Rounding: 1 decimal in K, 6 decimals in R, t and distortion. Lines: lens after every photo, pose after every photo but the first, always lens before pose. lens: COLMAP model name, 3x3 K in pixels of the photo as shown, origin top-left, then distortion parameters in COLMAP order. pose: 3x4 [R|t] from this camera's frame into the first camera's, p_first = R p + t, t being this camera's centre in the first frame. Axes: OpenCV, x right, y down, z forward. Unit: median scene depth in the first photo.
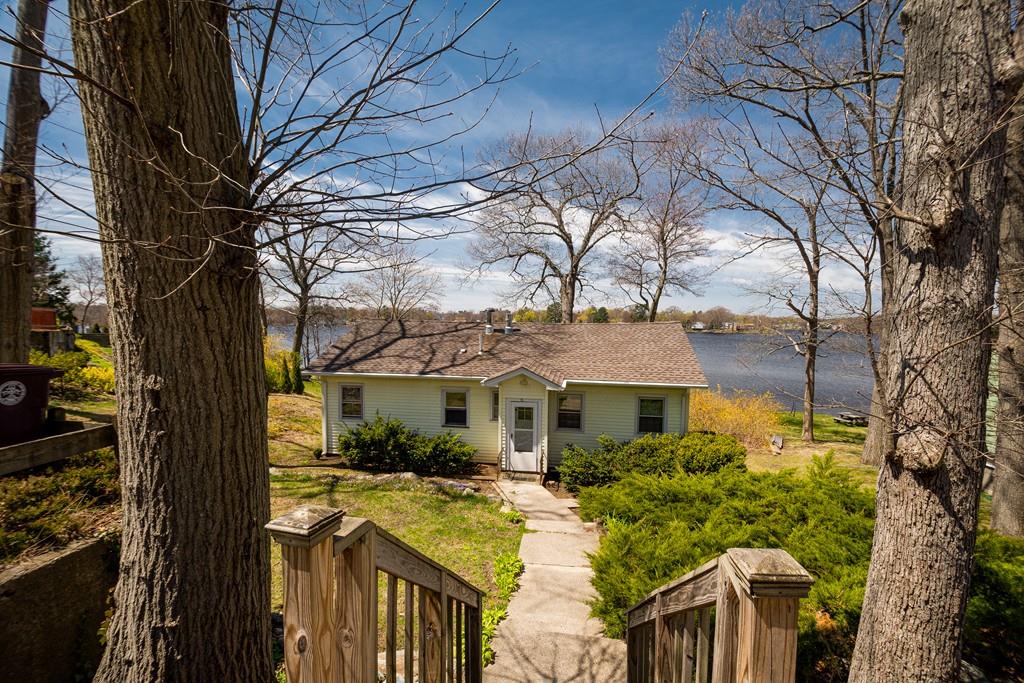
lens RADIAL K [[448.6, 0, 519.1], [0, 448.6, 345.6], [0, 0, 1]] dist [0.003021, -0.006811]
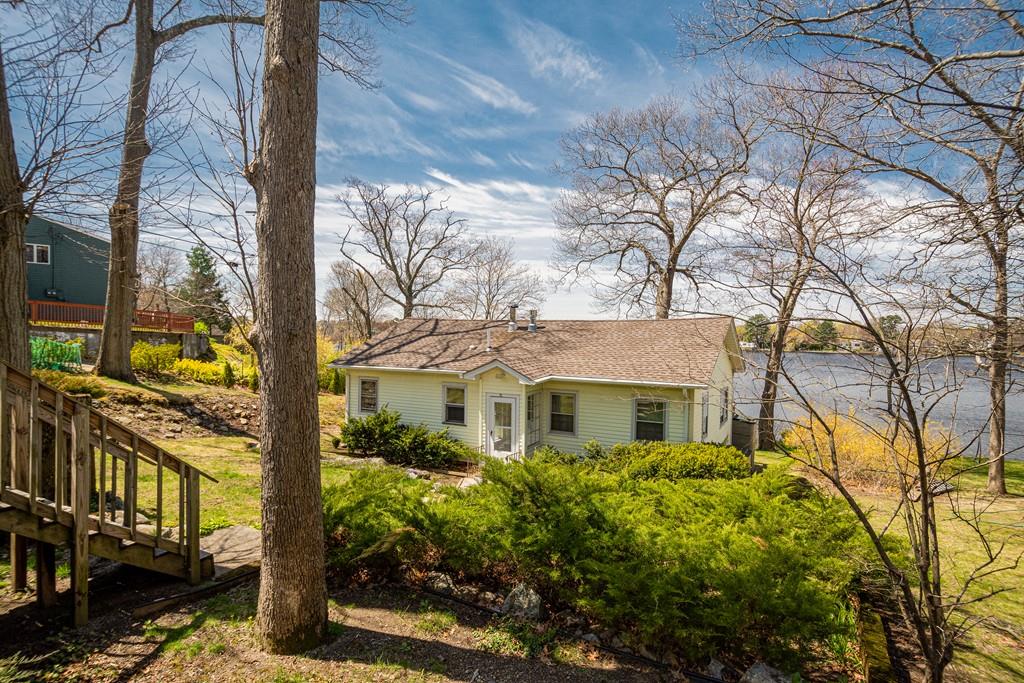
lens RADIAL K [[536.6, 0, 512.5], [0, 536.6, 342.4], [0, 0, 1]] dist [-0.003031, -0.000450]
pose [[0.942416, 0.005618, -0.334396, 0.342630], [-0.021484, 0.998811, -0.043766, 0.050273], [0.333753, 0.048430, 0.941416, -0.050851]]
